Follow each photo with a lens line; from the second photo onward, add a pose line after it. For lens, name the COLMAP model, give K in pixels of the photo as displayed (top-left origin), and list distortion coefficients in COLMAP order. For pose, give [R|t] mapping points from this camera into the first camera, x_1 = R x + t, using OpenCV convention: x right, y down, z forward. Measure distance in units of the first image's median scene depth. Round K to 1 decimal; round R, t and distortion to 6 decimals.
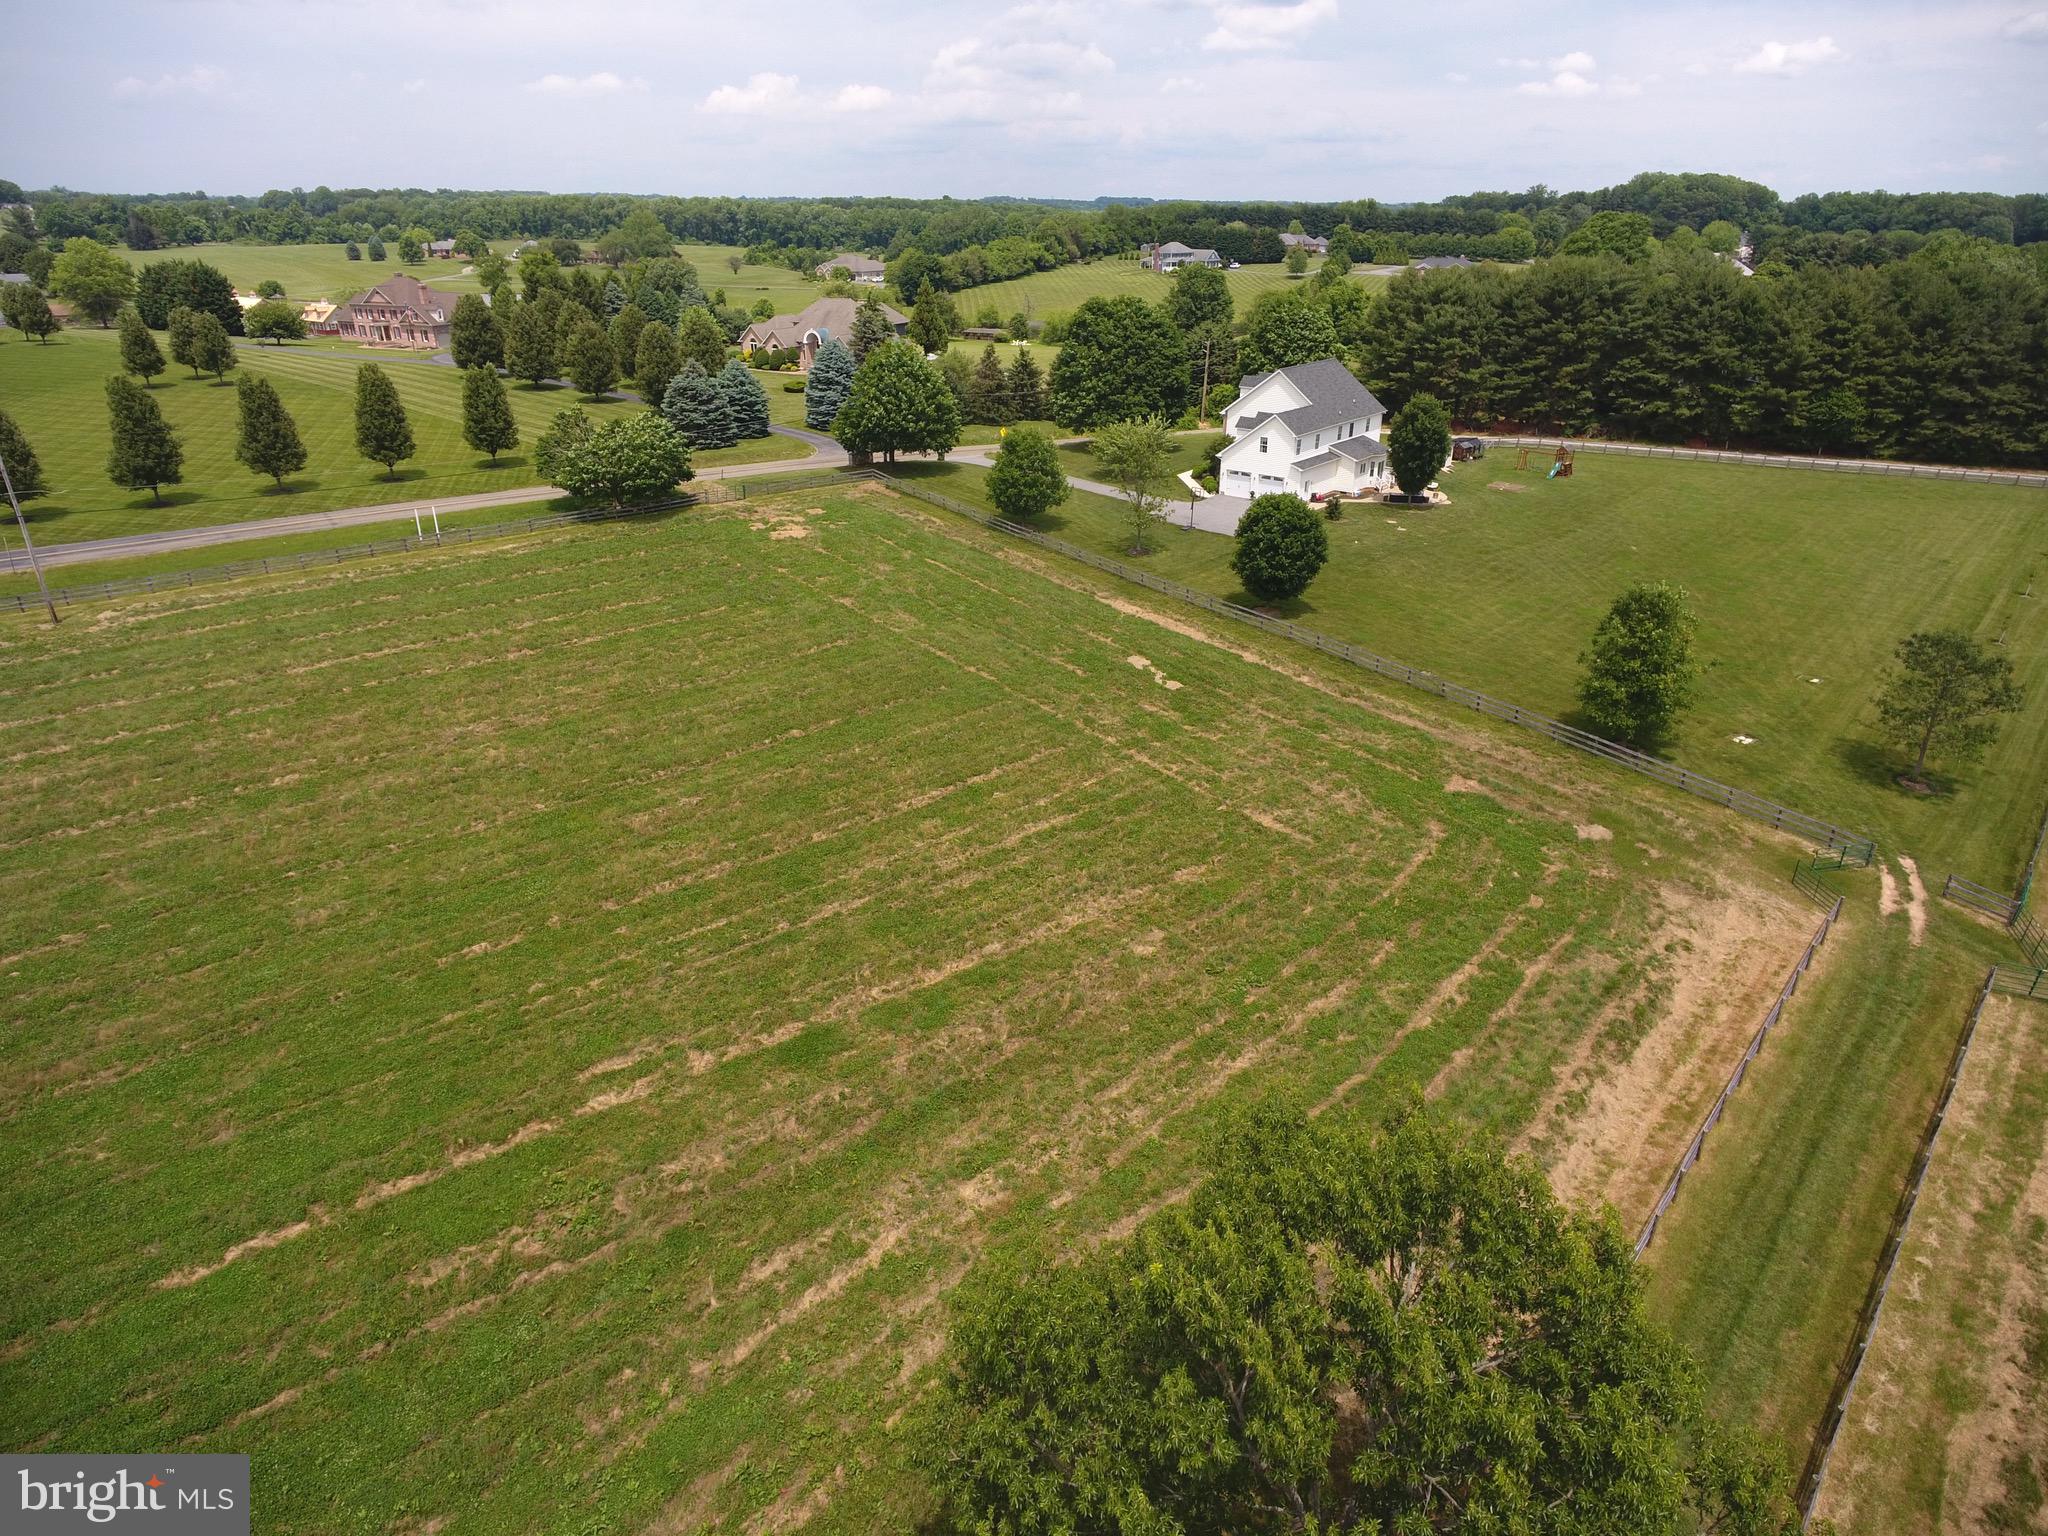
lens RADIAL K [[1194.6, 0, 1006.6], [0, 1194.6, 754.0], [0, 0, 1]] dist [0.000803, -0.006096]
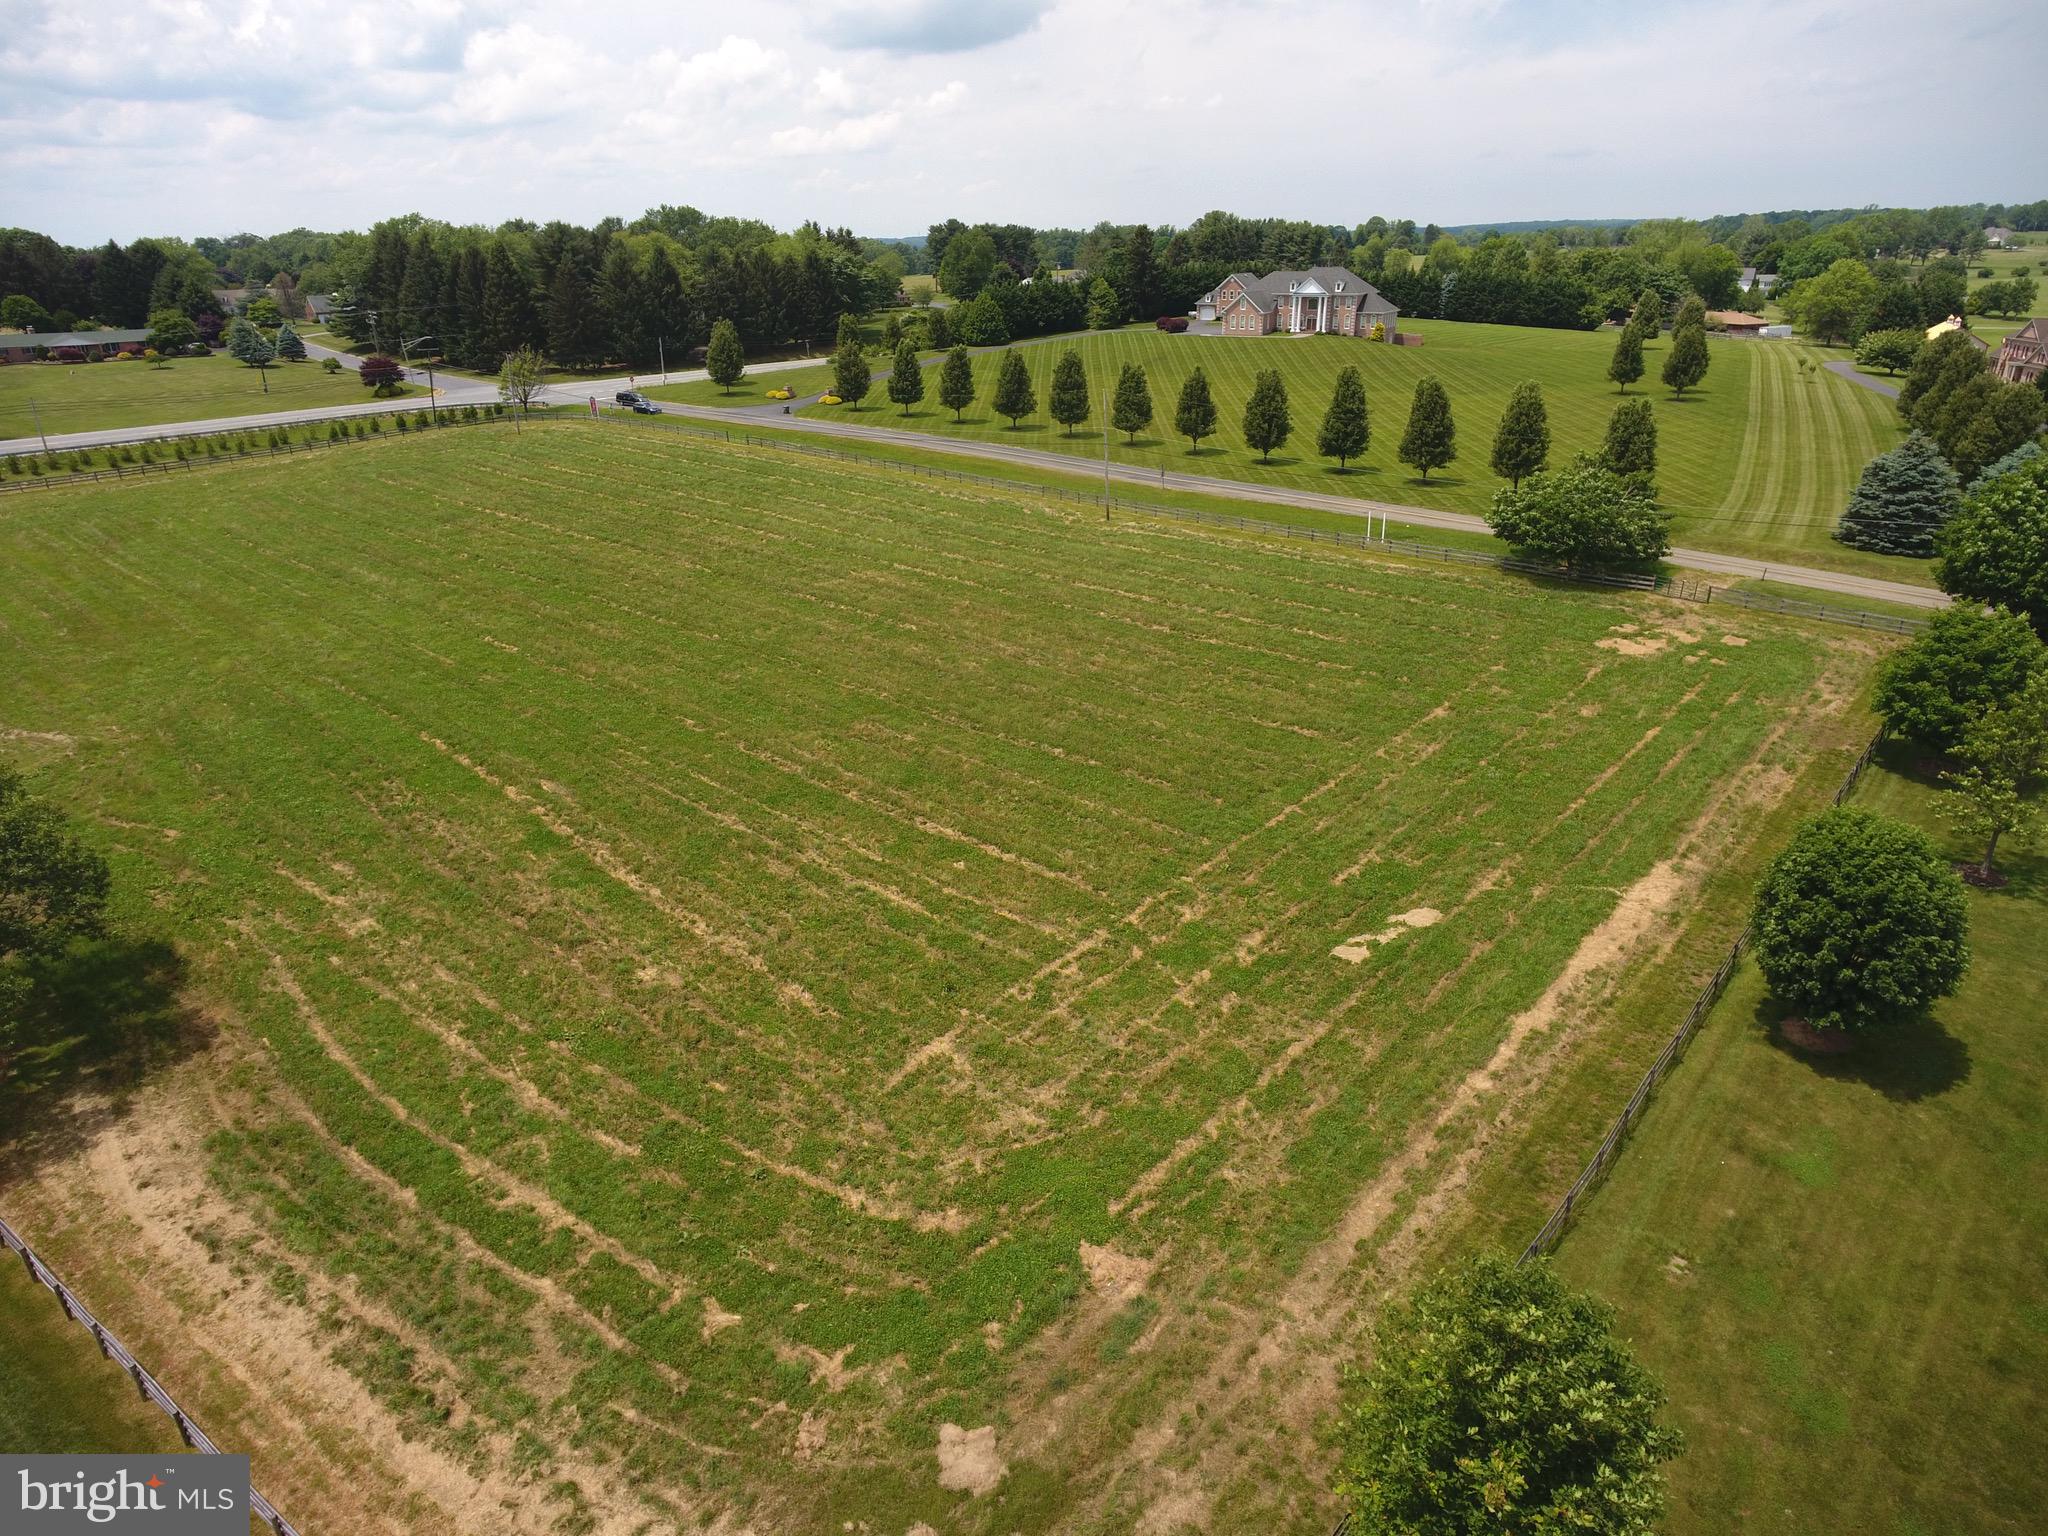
lens RADIAL K [[1194.6, 0, 1029.7], [0, 1194.6, 774.1], [0, 0, 1]] dist [0.000803, -0.006096]
pose [[0.157795, 0.398780, -0.903369, 0.843772], [-0.398677, 0.862684, 0.311181, -0.350619], [0.903414, 0.311049, 0.295112, 0.800713]]
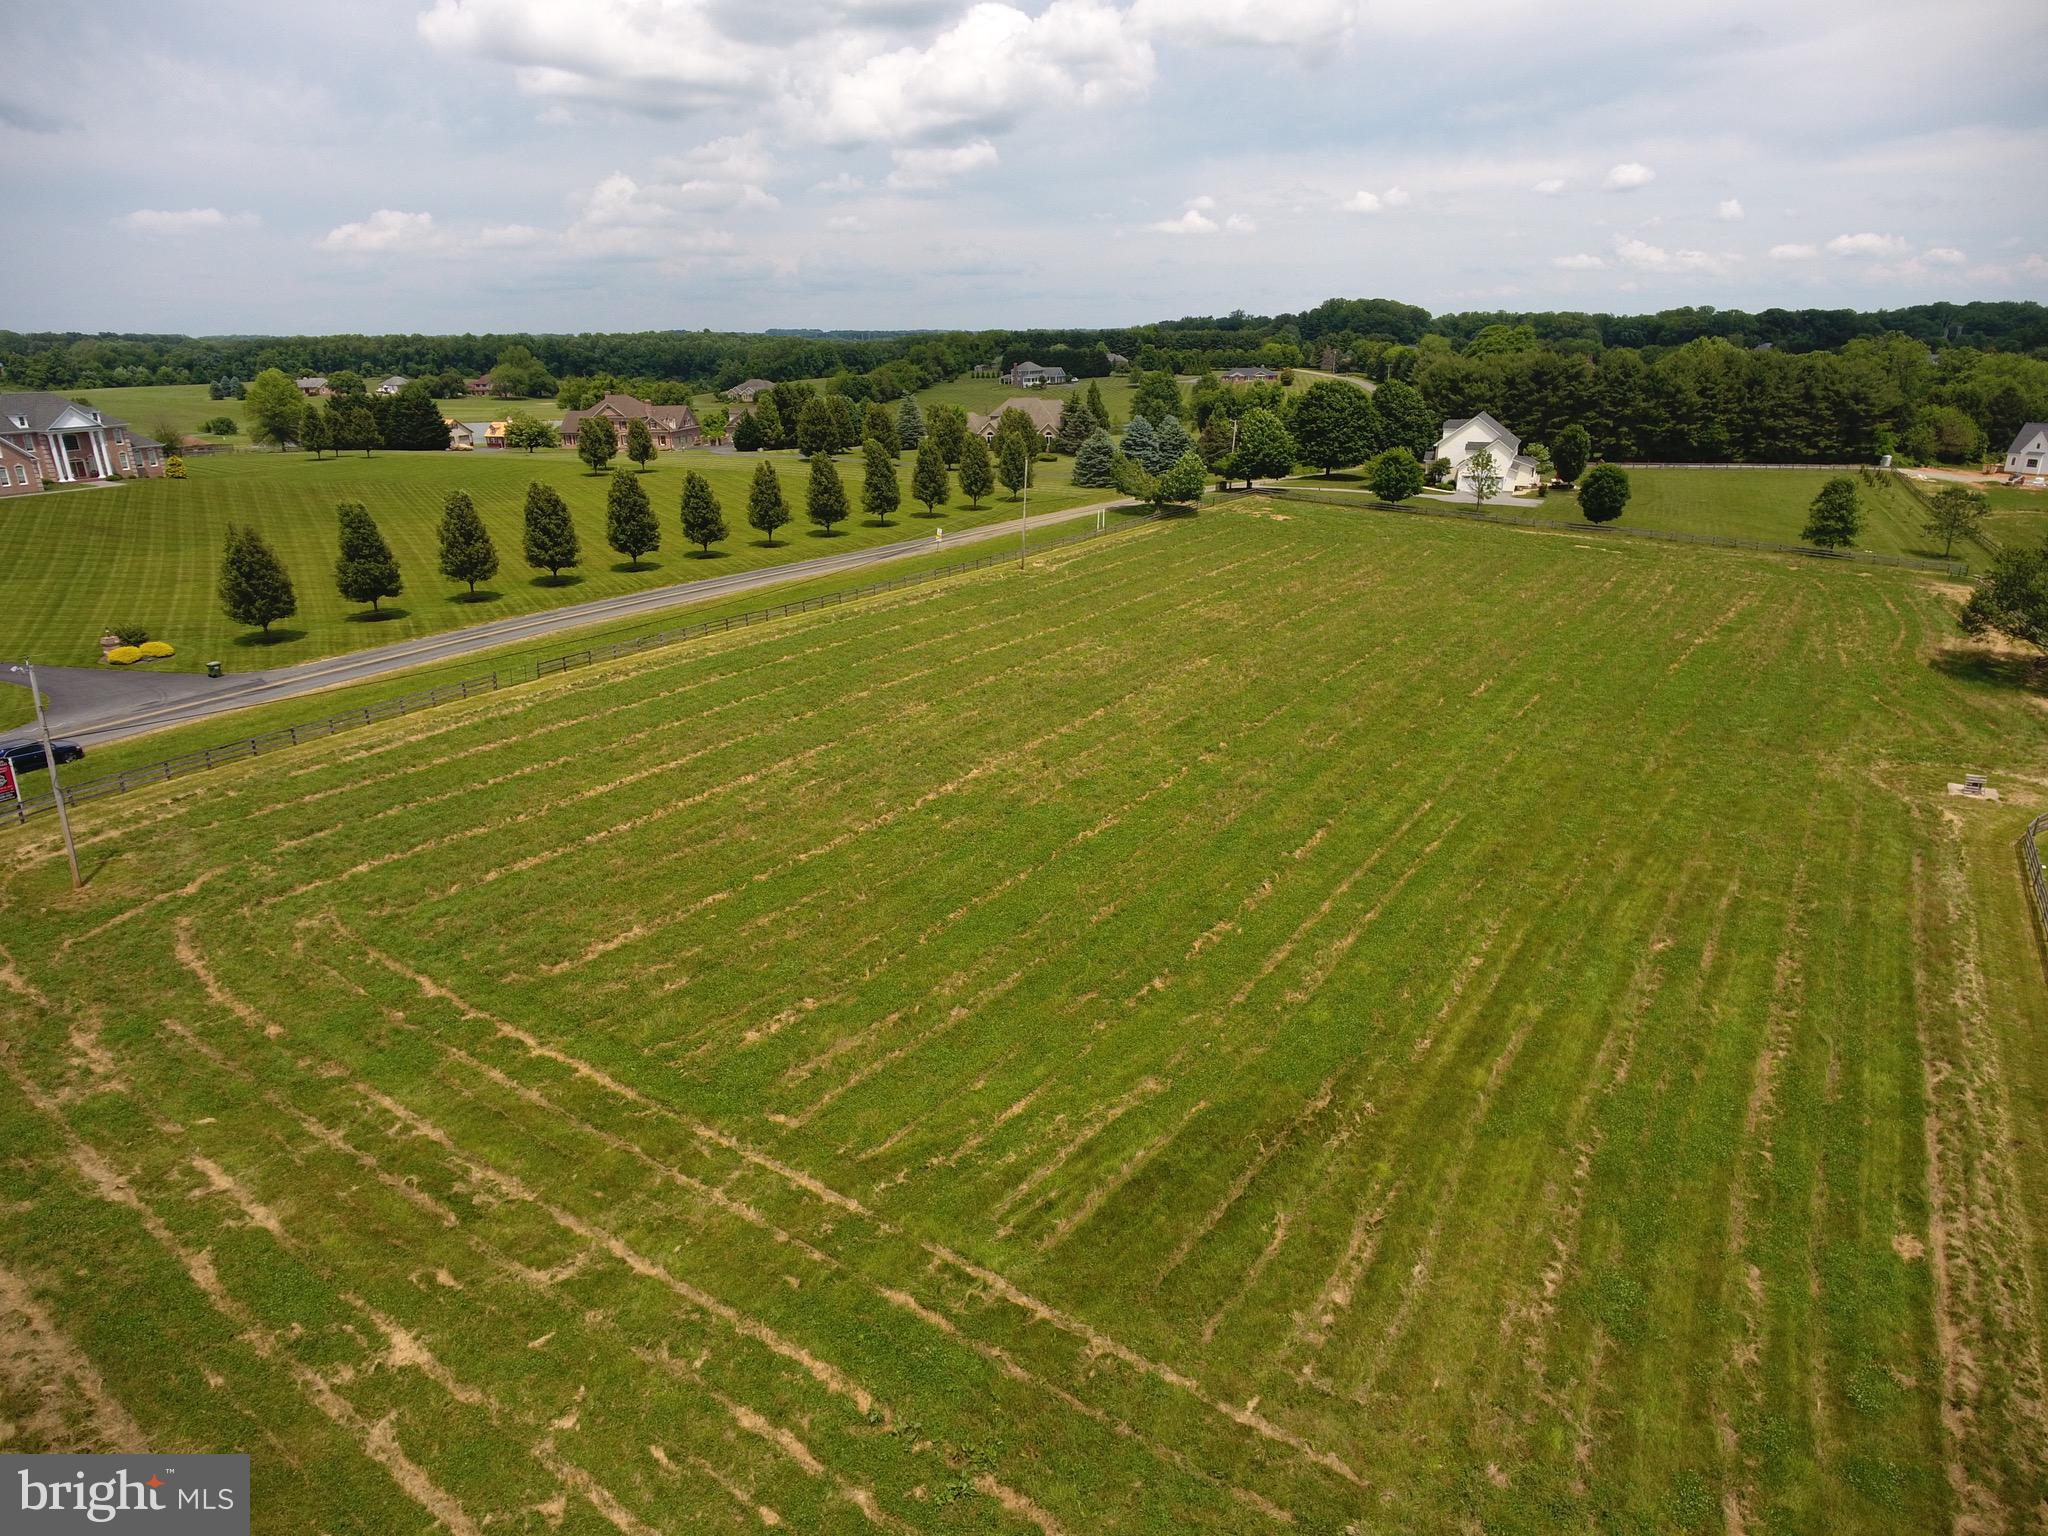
lens RADIAL K [[1194.6, 0, 1015.3], [0, 1194.6, 804.2], [0, 0, 1]] dist [0.000803, -0.006096]
pose [[0.961210, -0.116819, 0.249859, -1.736011], [0.130983, 0.990546, -0.040775, 0.389880], [-0.242734, 0.071920, 0.967423, -0.811370]]
